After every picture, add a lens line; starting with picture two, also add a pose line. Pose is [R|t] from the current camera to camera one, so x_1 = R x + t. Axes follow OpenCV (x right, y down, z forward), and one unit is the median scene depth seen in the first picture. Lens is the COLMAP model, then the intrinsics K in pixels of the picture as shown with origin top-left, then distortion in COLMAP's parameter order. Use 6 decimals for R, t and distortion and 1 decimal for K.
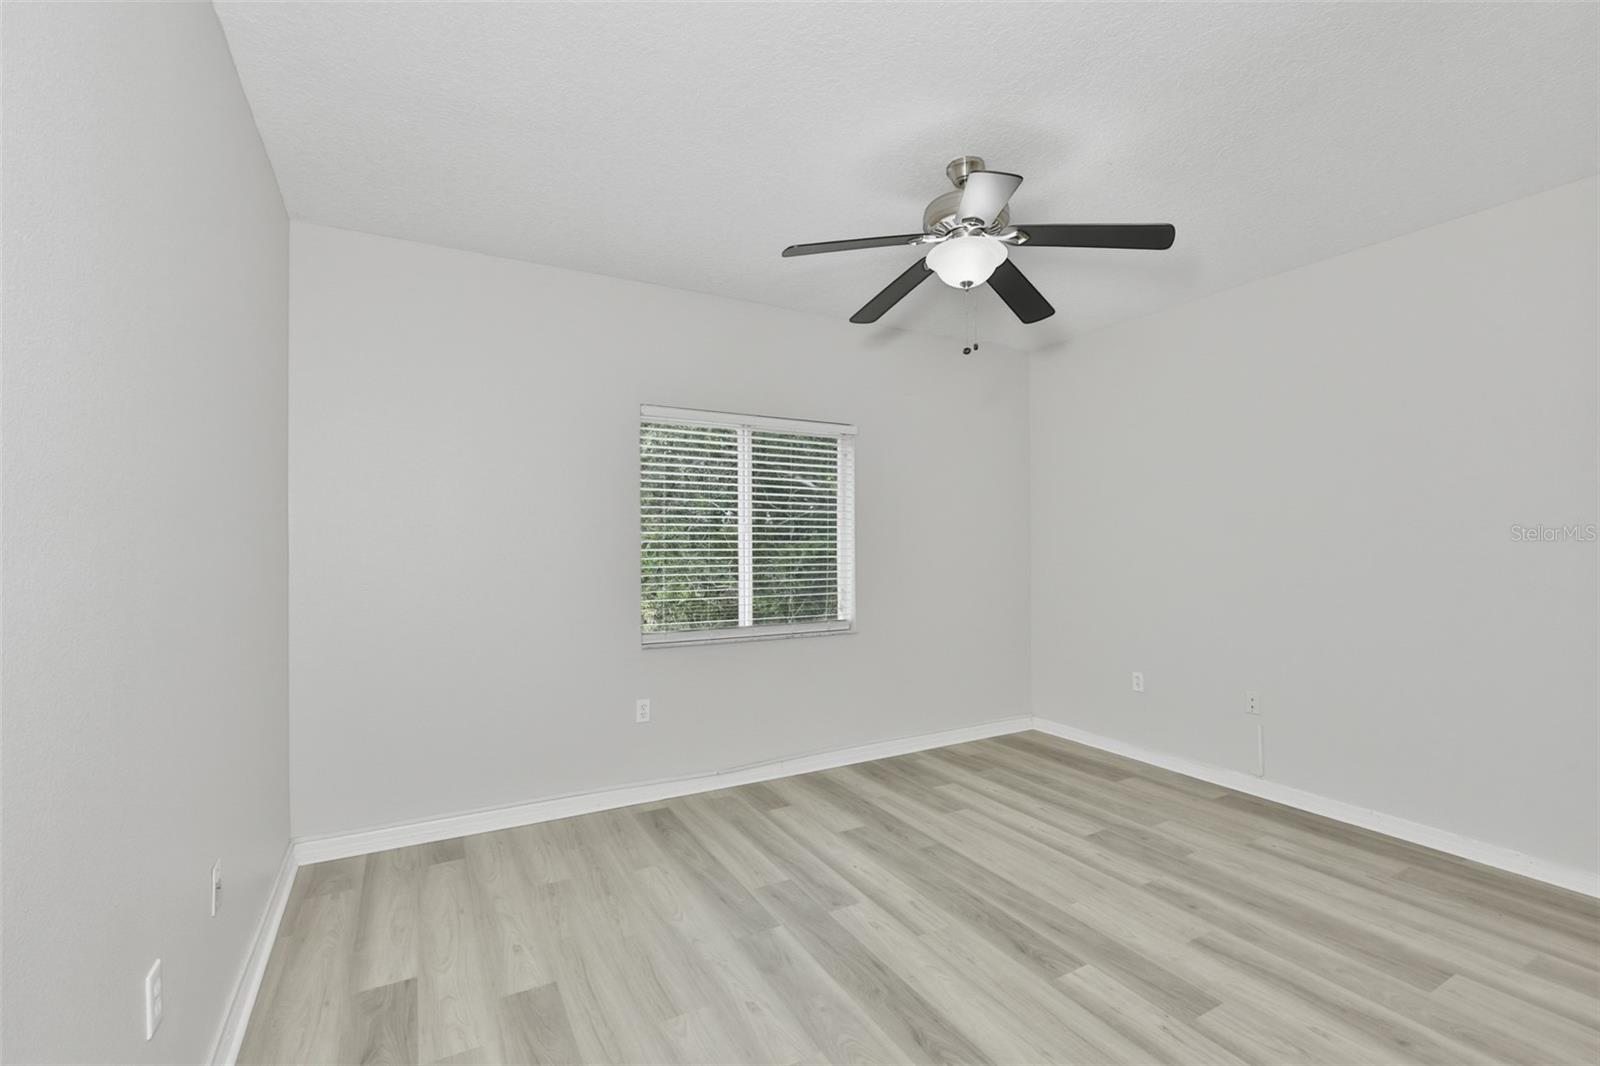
lens RADIAL K [[694.9, 0, 804.1], [0, 694.9, 537.4], [0, 0, 1]] dist [-0.000036, 0.000323]
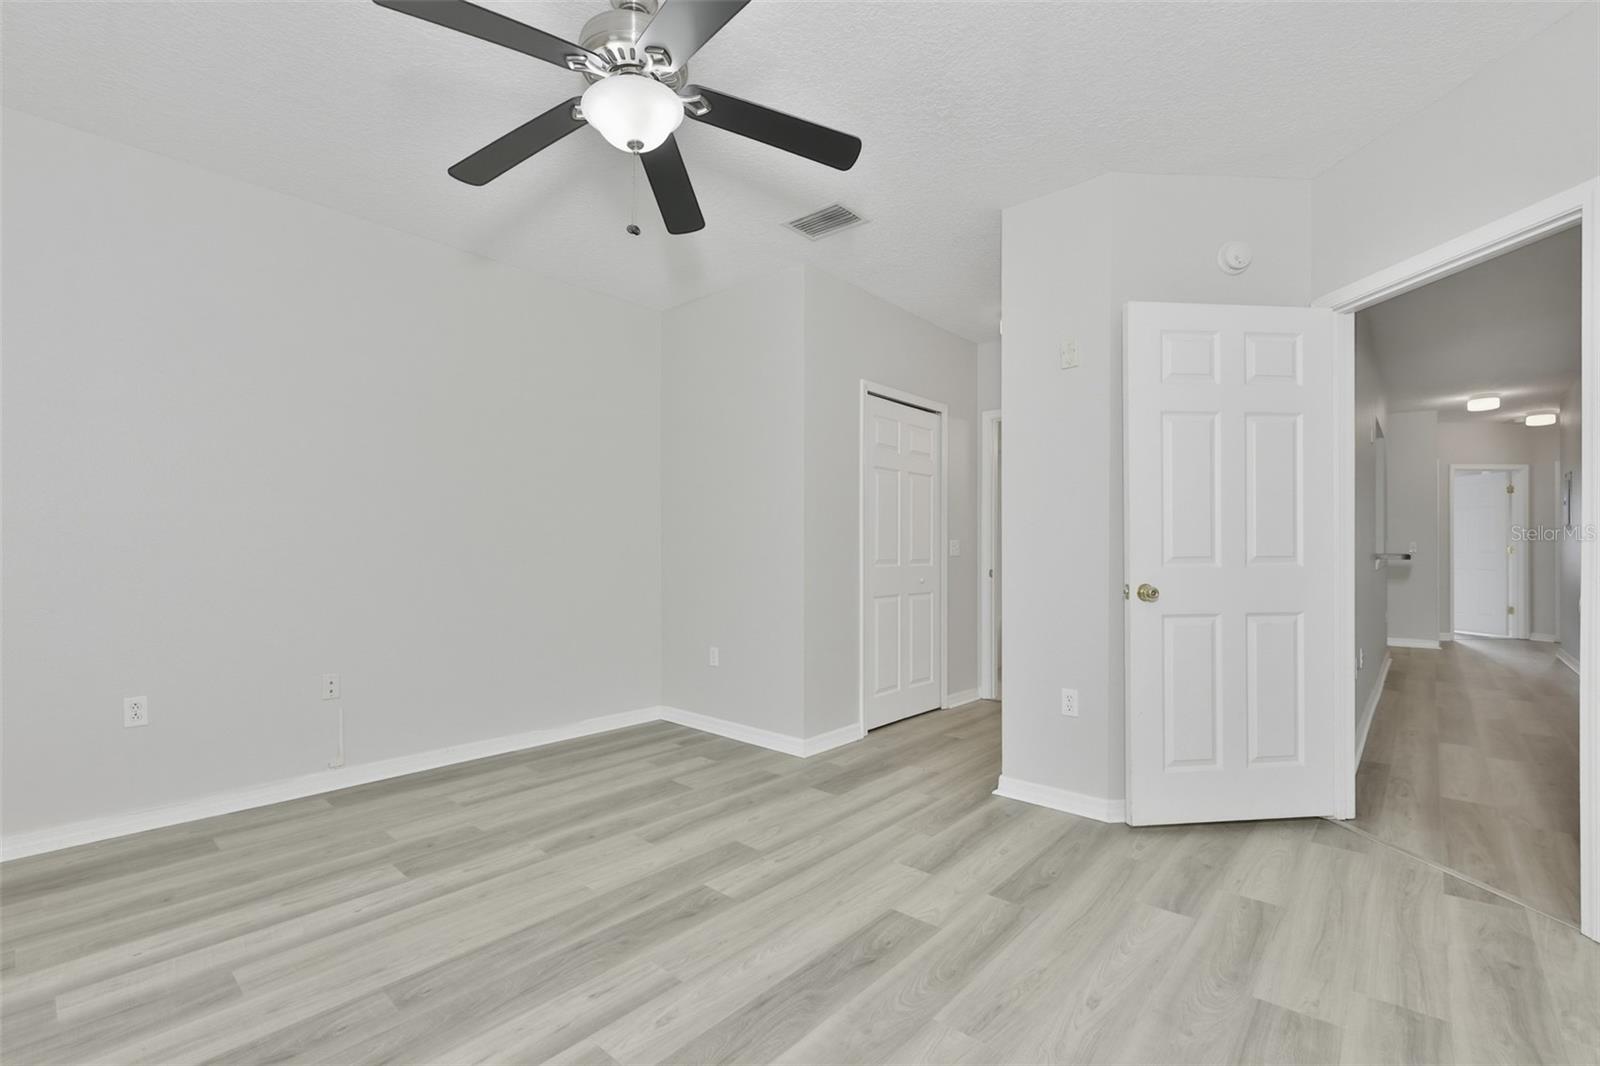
lens RADIAL K [[706.4, 0, 791.7], [0, 706.4, 548.9], [0, 0, 1]] dist [-0.001582, 0.000308]
pose [[-0.326185, 0.010446, 0.945248, -0.508743], [-0.006058, 0.999895, -0.013141, 0.090312], [-0.945287, -0.010013, -0.326087, 0.950530]]
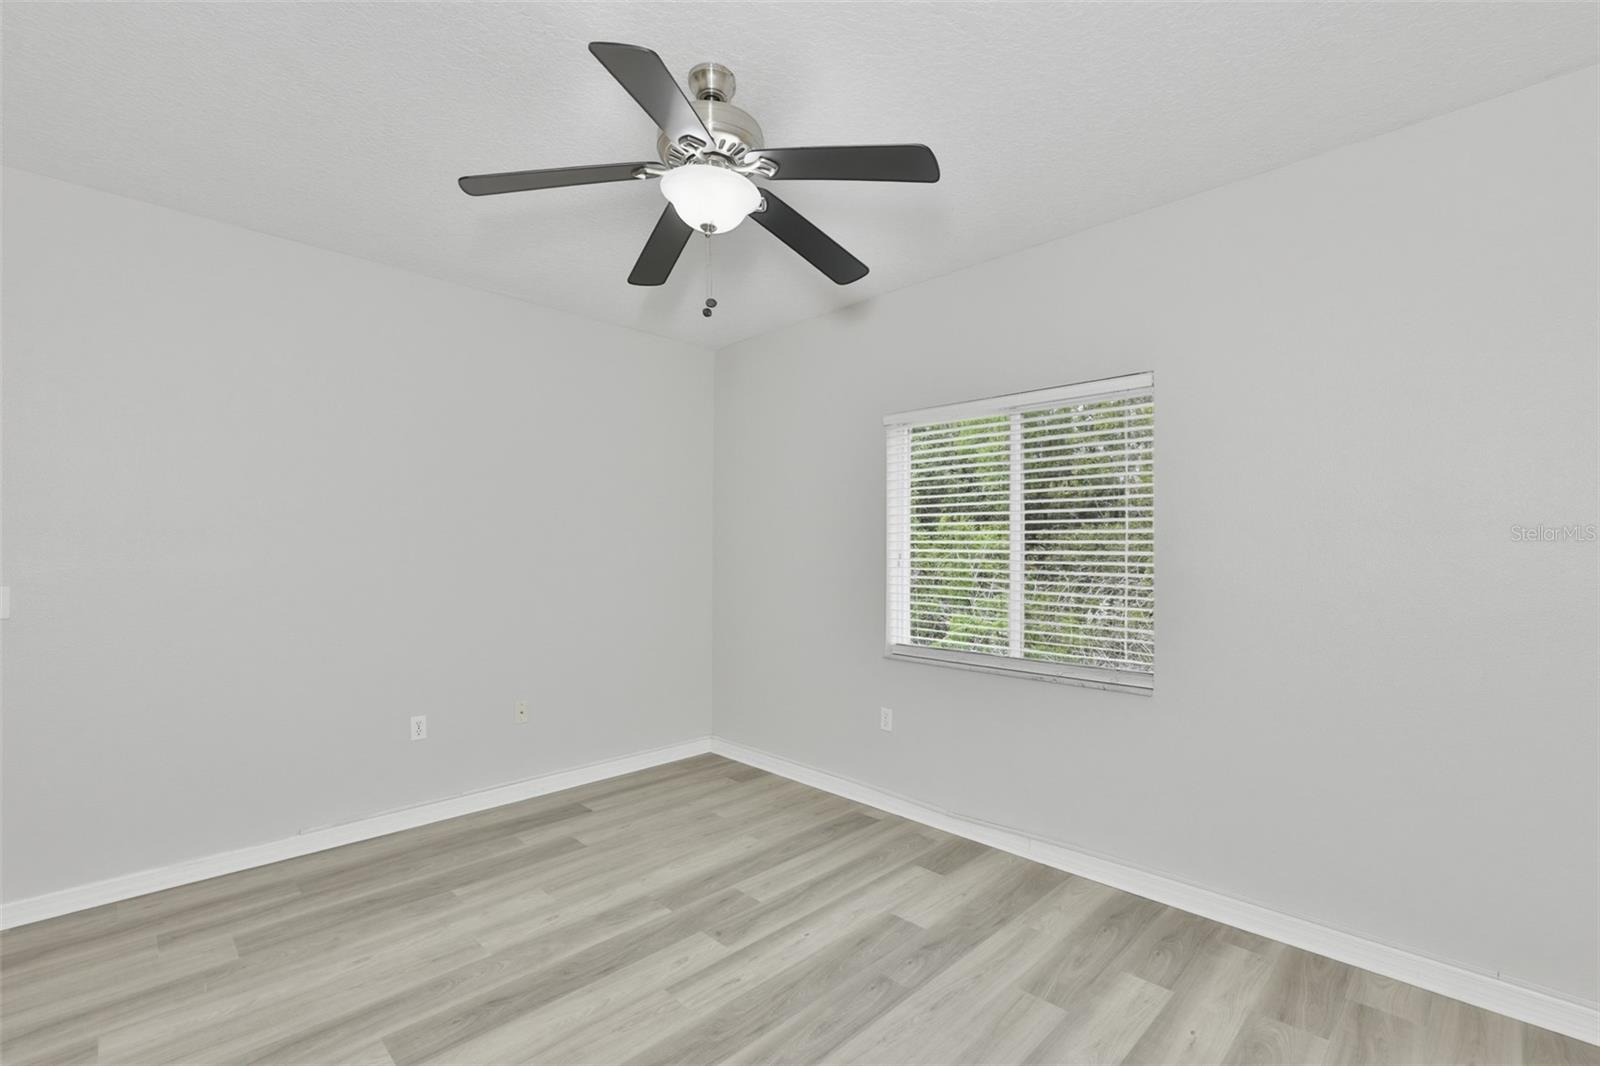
lens RADIAL K [[700.8, 0, 803.6], [0, 700.8, 549.1], [0, 0, 1]] dist [-0.001216, 0.000016]
pose [[0.274815, 0.000170, -0.961497, 0.902690], [0.004867, 0.999987, 0.001568, 0.001561], [0.961485, -0.005111, 0.274811, 0.769782]]
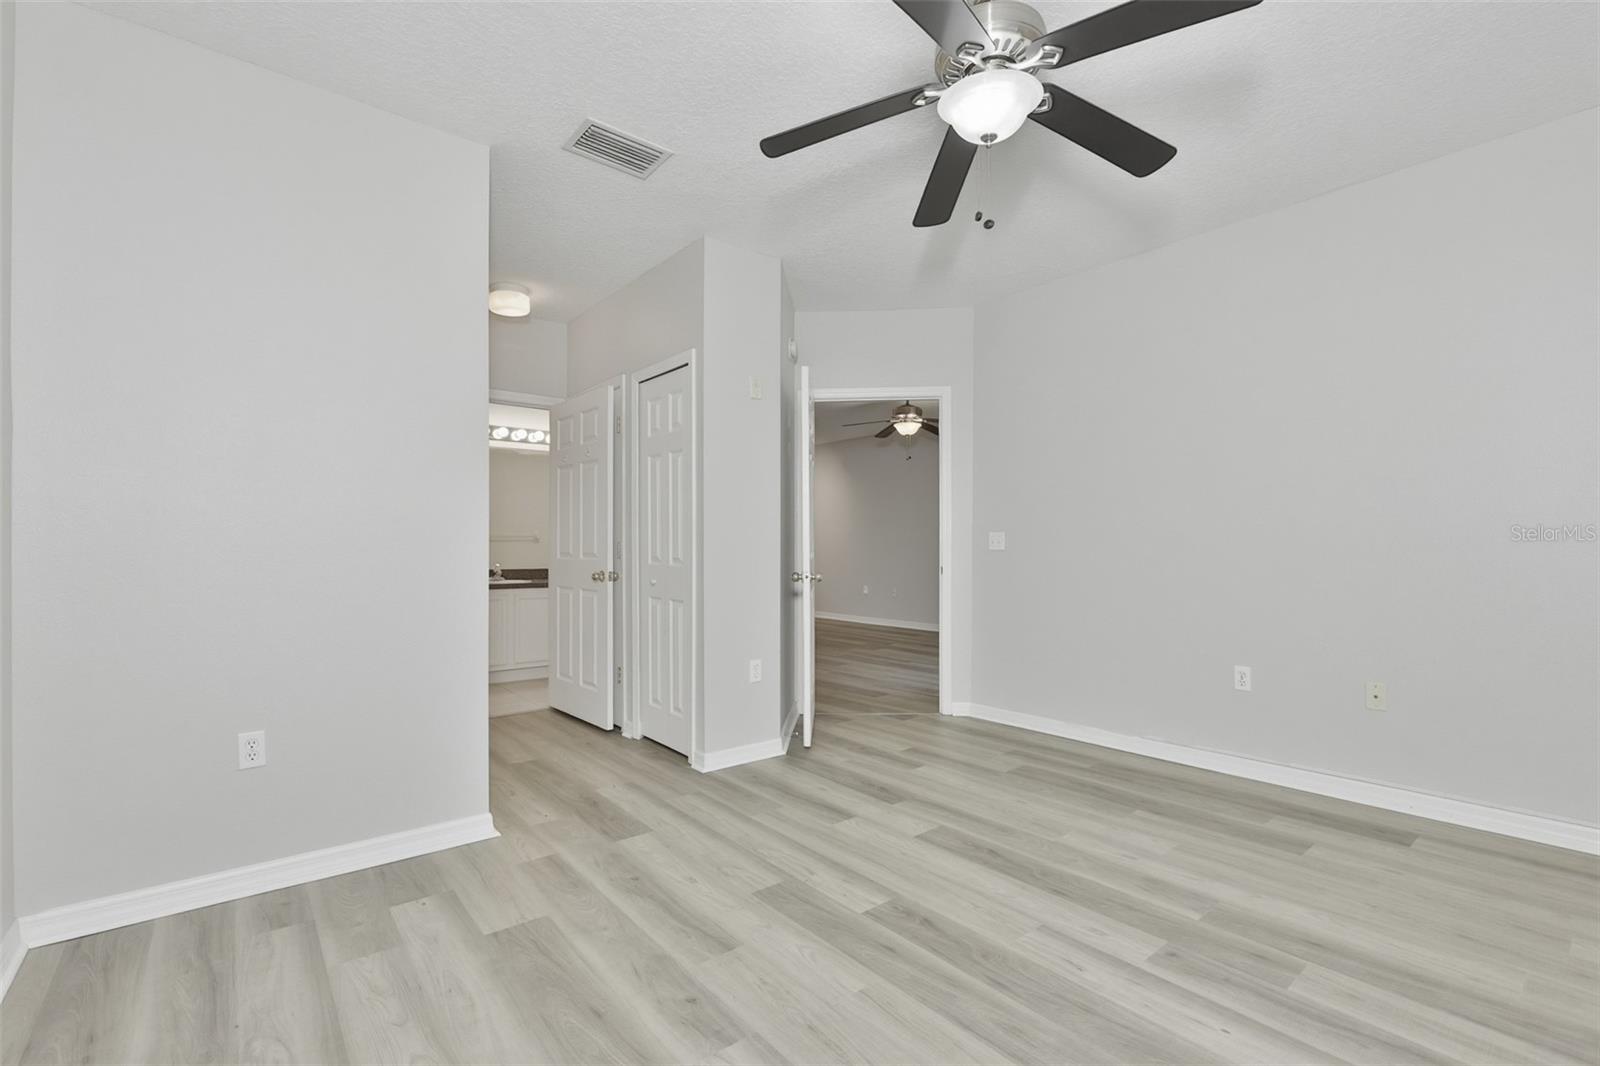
lens RADIAL K [[700.8, 0, 803.6], [0, 700.8, 549.1], [0, 0, 1]] dist [-0.001216, 0.000016]
pose [[-0.984040, 0.010845, -0.177616, 0.505916], [0.012574, 0.999884, -0.008609, 0.088710], [0.177502, -0.010705, -0.984062, 1.509443]]
